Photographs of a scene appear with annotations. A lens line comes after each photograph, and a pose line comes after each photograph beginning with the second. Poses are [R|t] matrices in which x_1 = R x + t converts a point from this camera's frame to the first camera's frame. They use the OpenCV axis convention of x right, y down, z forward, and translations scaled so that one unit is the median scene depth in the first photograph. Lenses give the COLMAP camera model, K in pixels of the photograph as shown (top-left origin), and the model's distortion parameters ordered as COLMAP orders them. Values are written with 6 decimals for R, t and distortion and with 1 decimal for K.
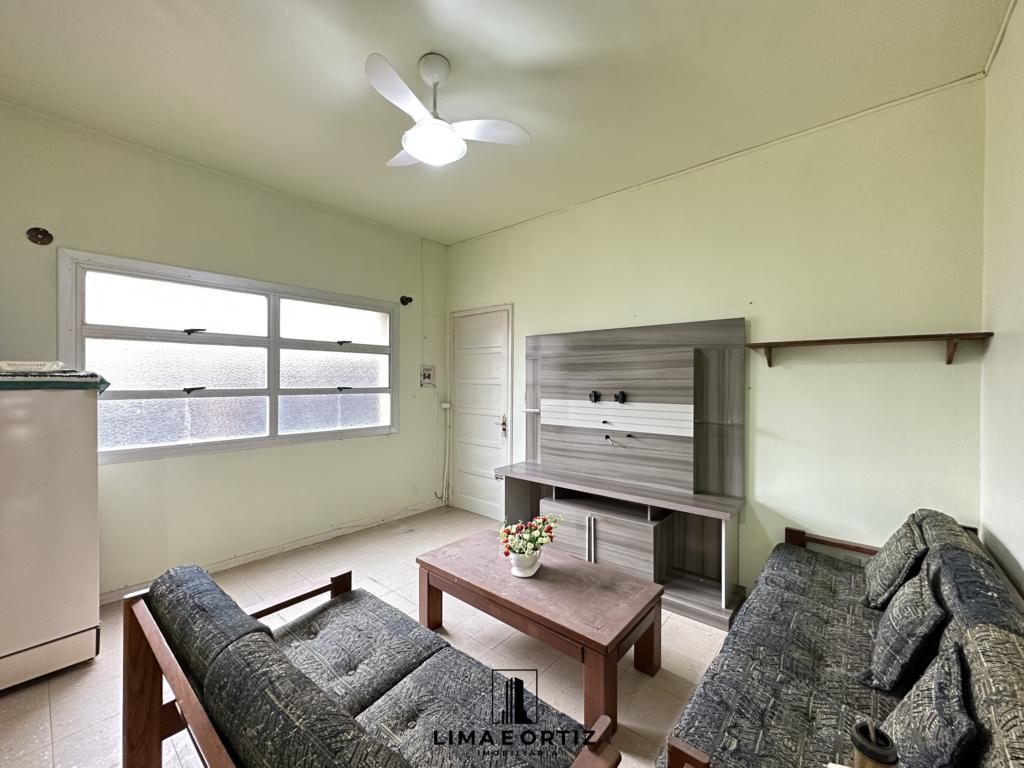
lens RADIAL K [[408.7, 0, 512.5], [0, 408.7, 381.5], [0, 0, 1]] dist [-0.001127, 0.000728]
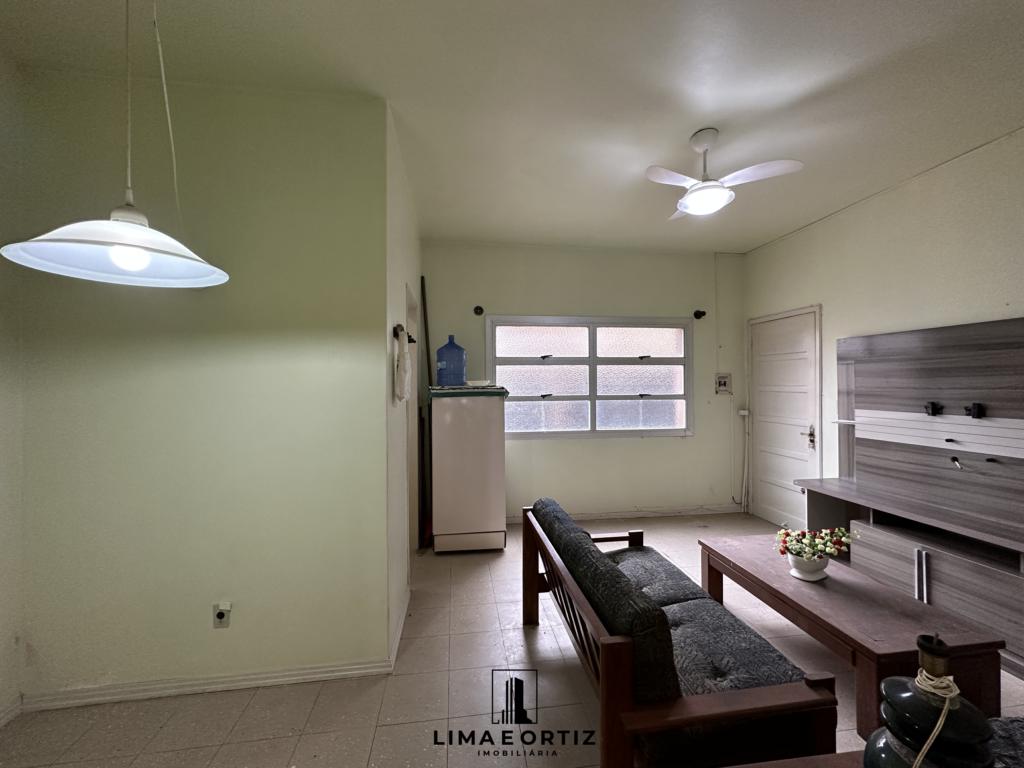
lens RADIAL K [[408.7, 0, 514.4], [0, 408.7, 383.6], [0, 0, 1]] dist [-0.001127, 0.000728]
pose [[0.749302, -0.009245, -0.662164, 0.120815], [0.007016, 0.999957, -0.006022, -0.015730], [0.662191, -0.000134, 0.749335, -0.193309]]
